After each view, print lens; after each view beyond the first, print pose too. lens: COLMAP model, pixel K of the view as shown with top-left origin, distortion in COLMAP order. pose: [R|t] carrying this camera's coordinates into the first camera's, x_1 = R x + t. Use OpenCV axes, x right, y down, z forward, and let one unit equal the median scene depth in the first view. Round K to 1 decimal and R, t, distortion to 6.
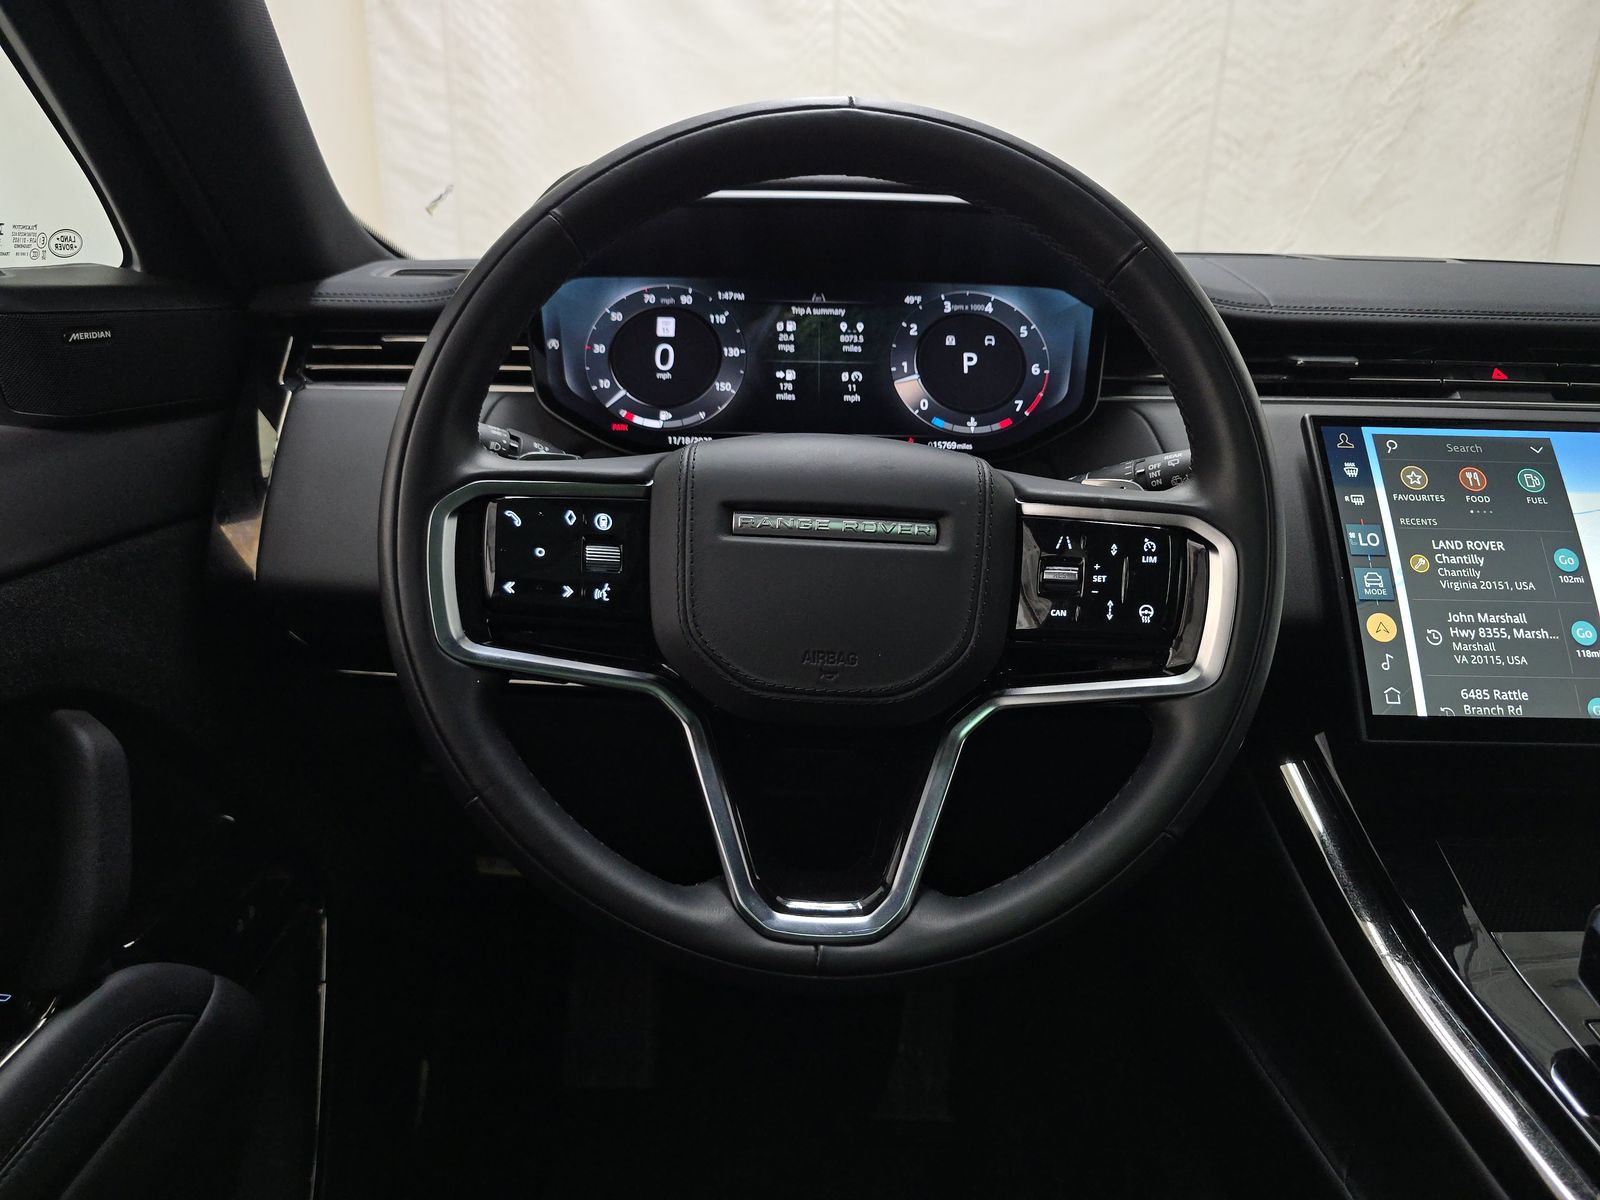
lens RADIAL K [[1061.9, 0, 801.4], [0, 1061.9, 608.8], [0, 0, 1]] dist [0.029251, -0.024453]
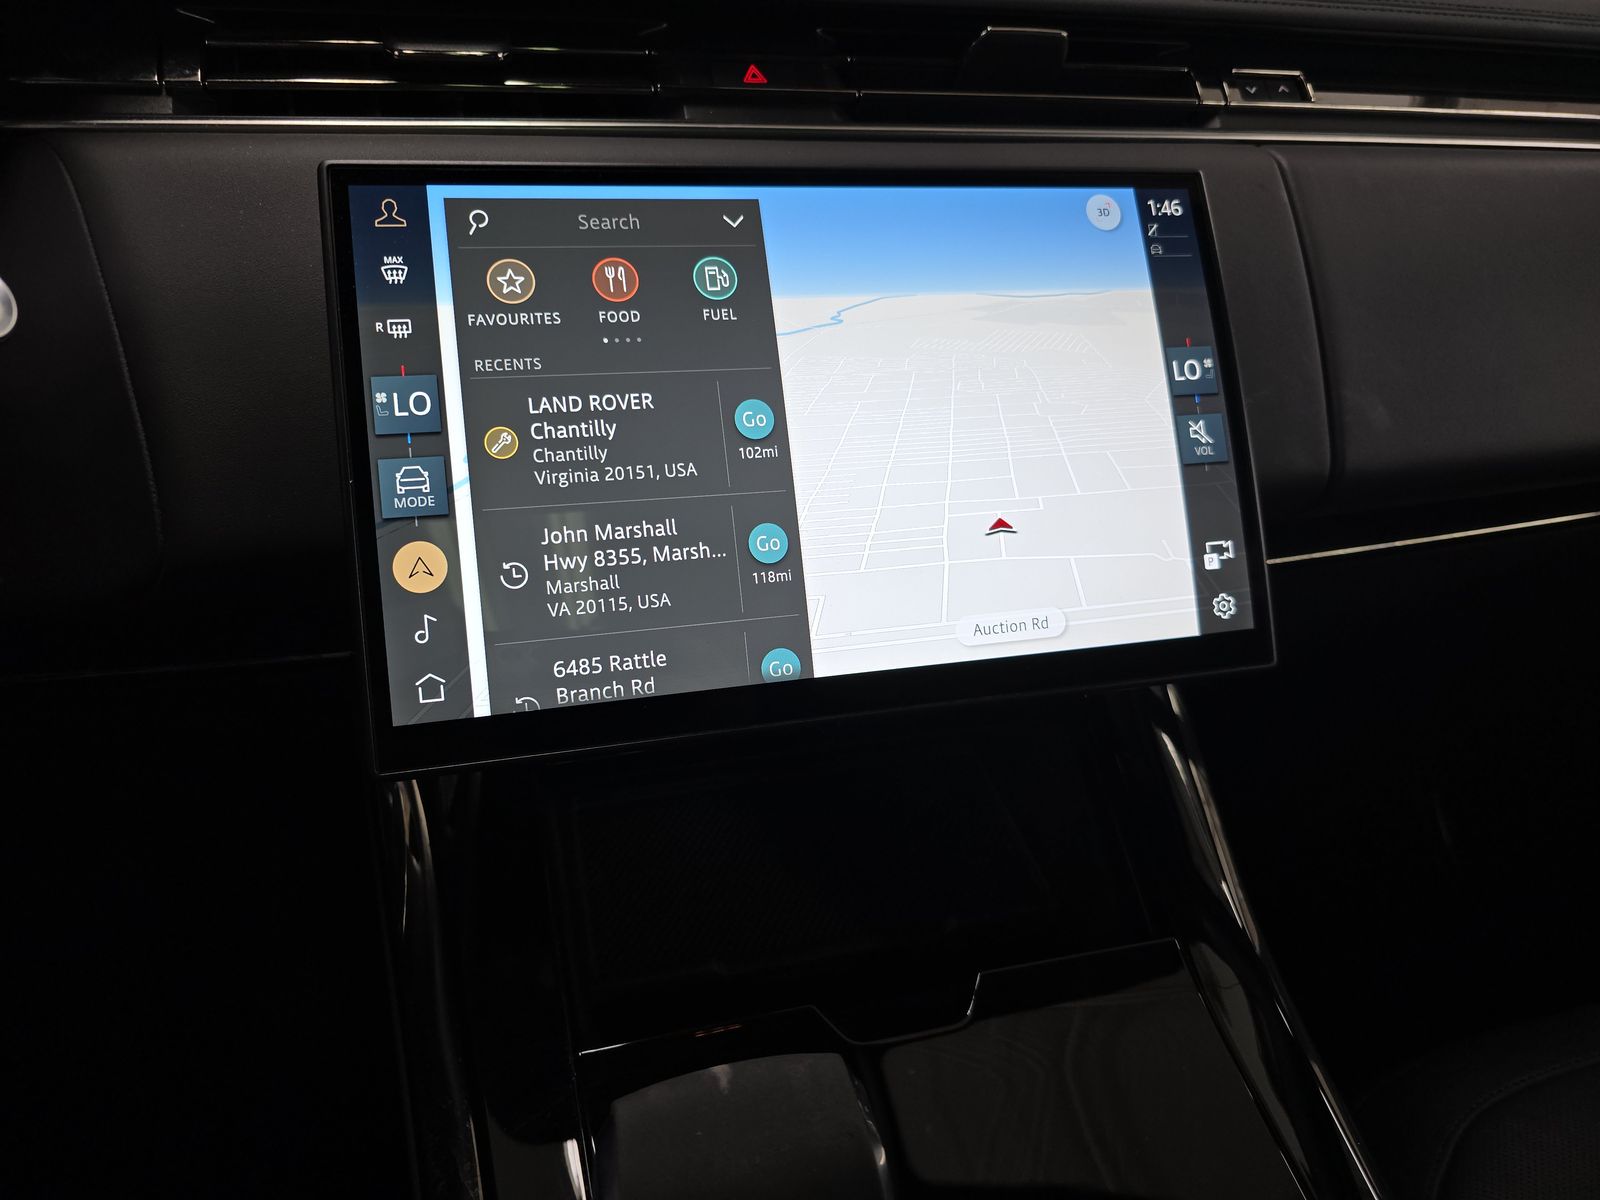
lens RADIAL K [[1061.9, 0, 801.4], [0, 1061.9, 593.2], [0, 0, 1]] dist [0.029251, -0.024453]
pose [[0.975670, -0.098862, 0.195689, 0.616816], [0.045477, 0.964408, 0.260479, -0.106686], [-0.214476, -0.245243, 0.945440, 0.402670]]
